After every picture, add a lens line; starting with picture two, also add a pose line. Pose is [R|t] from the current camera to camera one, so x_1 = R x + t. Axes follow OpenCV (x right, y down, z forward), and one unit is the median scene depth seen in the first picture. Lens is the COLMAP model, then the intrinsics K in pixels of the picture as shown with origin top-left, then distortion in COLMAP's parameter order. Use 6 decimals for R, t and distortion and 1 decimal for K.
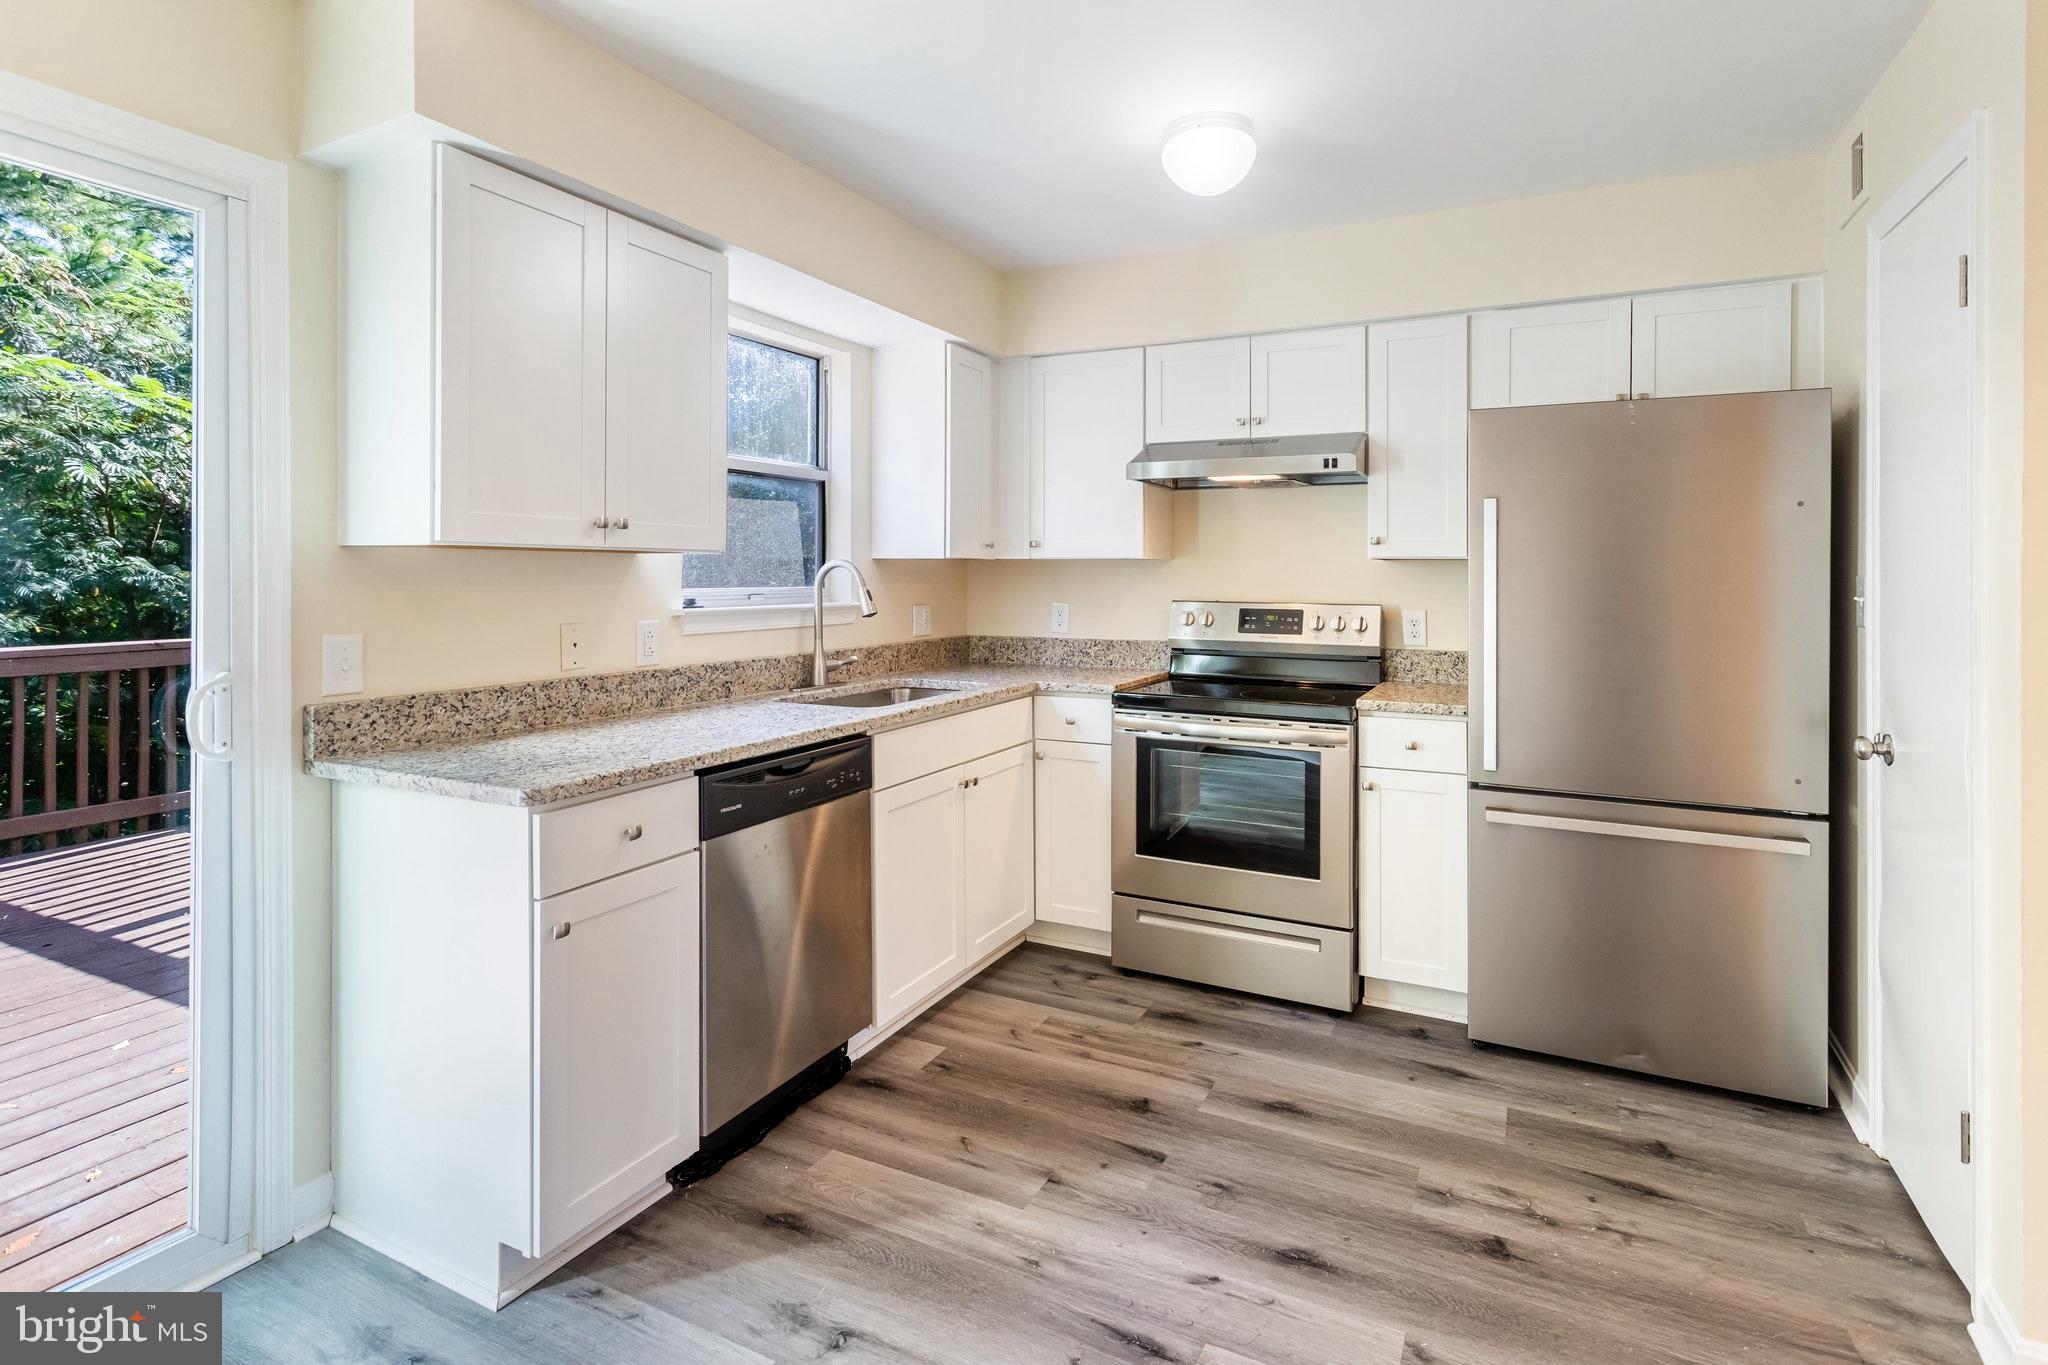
lens RADIAL K [[1008.4, 0, 1019.3], [0, 1008.4, 596.2], [0, 0, 1]] dist [0.000576, 0.000033]
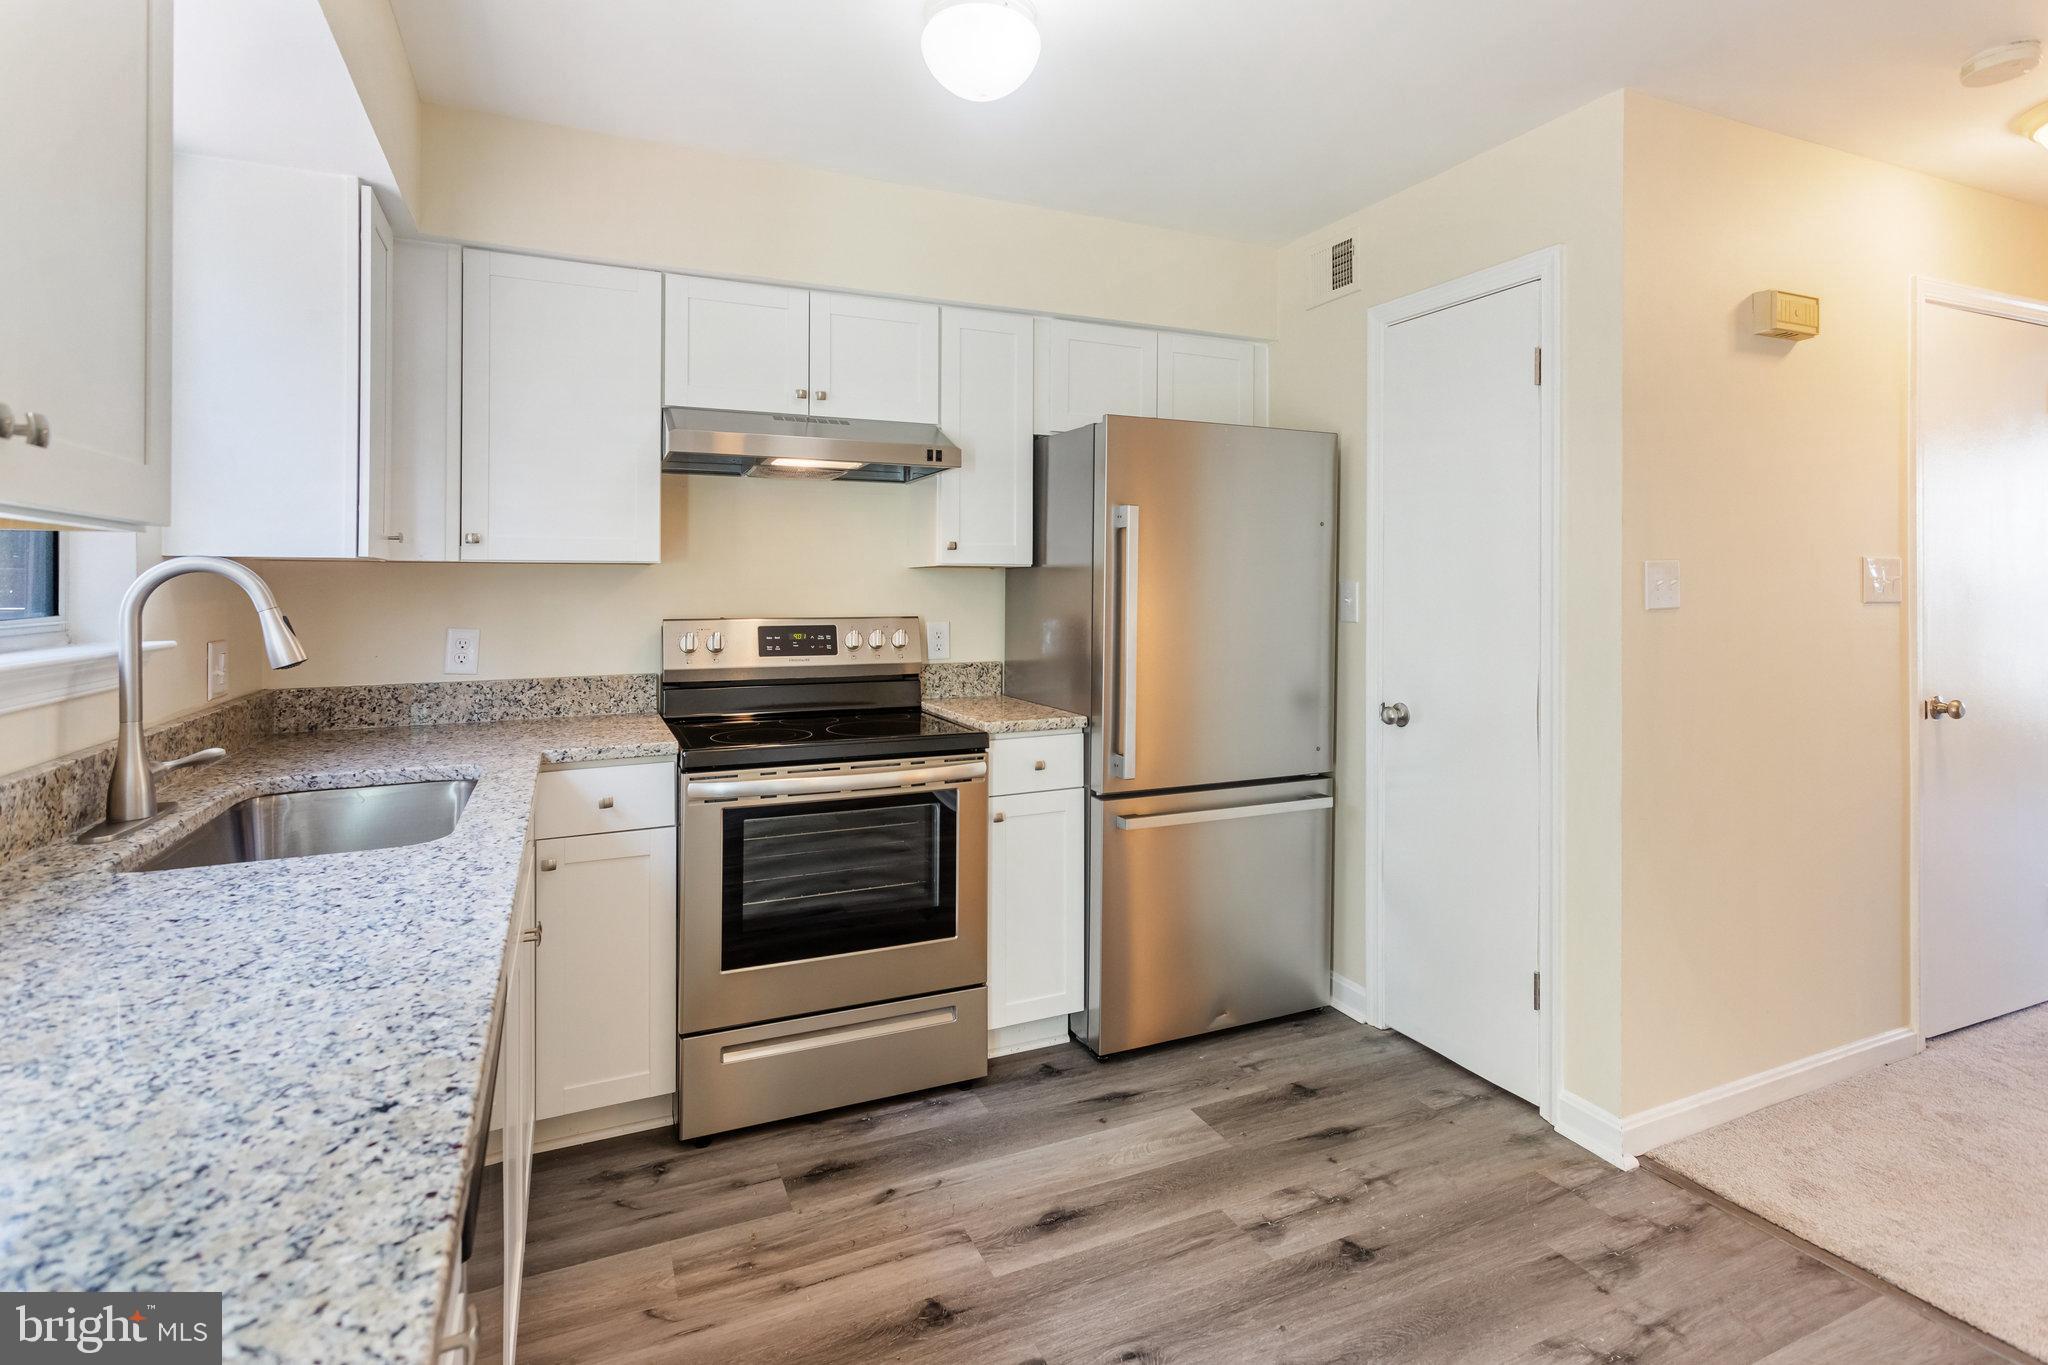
lens RADIAL K [[1008.4, 0, 1019.3], [0, 1008.4, 596.2], [0, 0, 1]] dist [0.000576, 0.000033]
pose [[0.624234, -0.011185, 0.781157, -0.345977], [0.021970, 0.999753, -0.003242, -0.005822], [-0.780929, 0.019185, 0.624326, 0.421031]]
